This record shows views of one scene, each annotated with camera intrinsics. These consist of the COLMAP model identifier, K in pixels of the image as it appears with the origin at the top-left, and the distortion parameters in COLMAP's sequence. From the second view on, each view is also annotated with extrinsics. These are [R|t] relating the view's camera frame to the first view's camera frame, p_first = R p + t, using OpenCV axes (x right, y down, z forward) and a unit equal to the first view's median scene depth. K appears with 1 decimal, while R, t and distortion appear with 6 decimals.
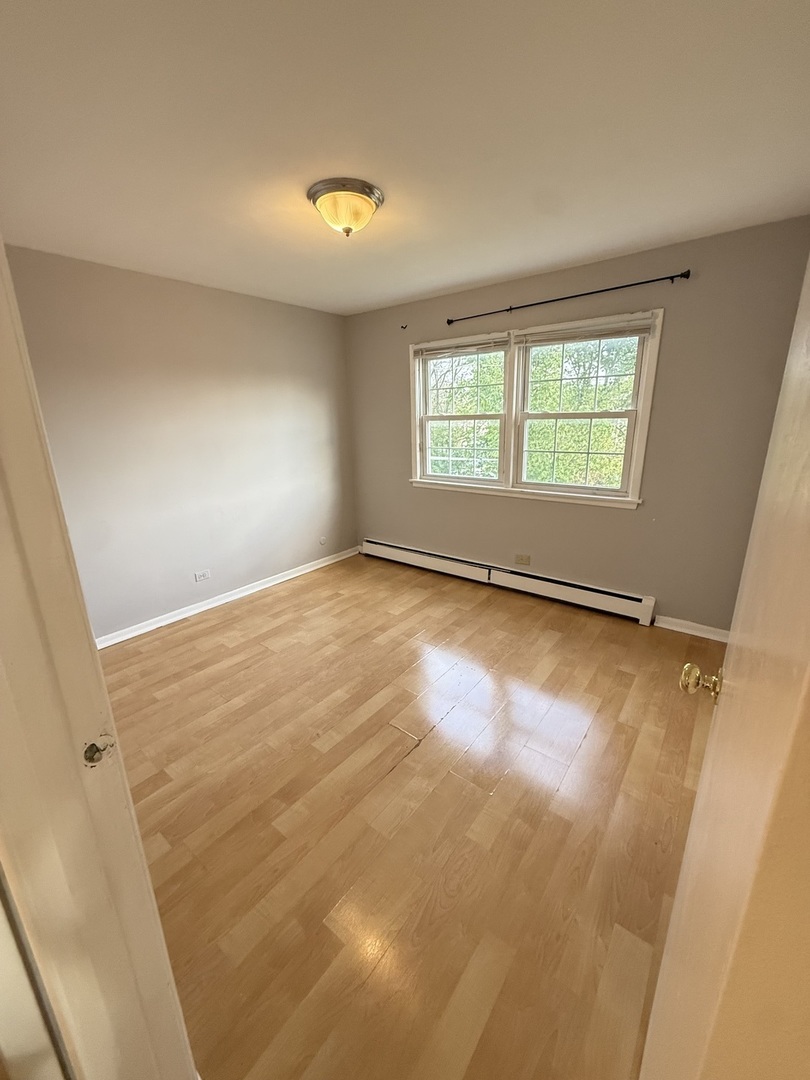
lens RADIAL K [[432.2, 0, 405.2], [0, 432.2, 534.5], [0, 0, 1]] dist [0.003164, -0.000458]
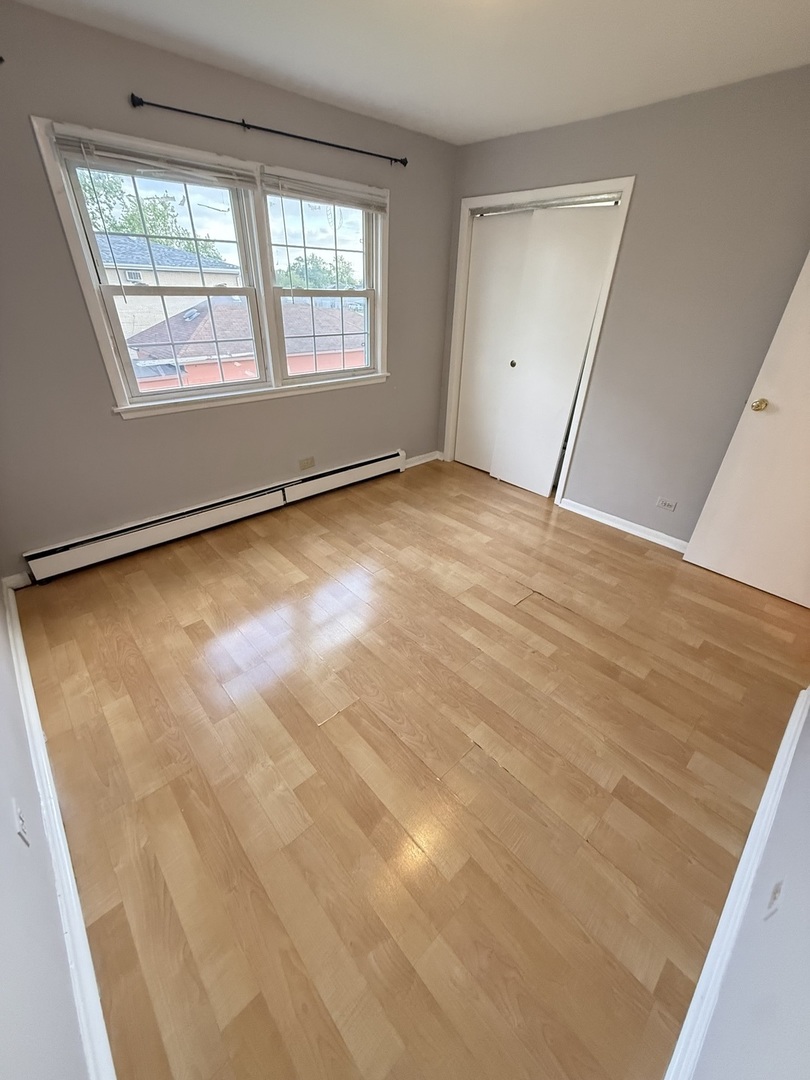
lens RADIAL K [[432.2, 0, 402.6], [0, 432.2, 536.3], [0, 0, 1]] dist [0.003164, -0.000458]
pose [[0.158004, -0.471040, 0.867846, -0.690079], [0.236875, 0.871304, 0.429790, -0.186100], [-0.958606, 0.137663, 0.249247, 0.703748]]
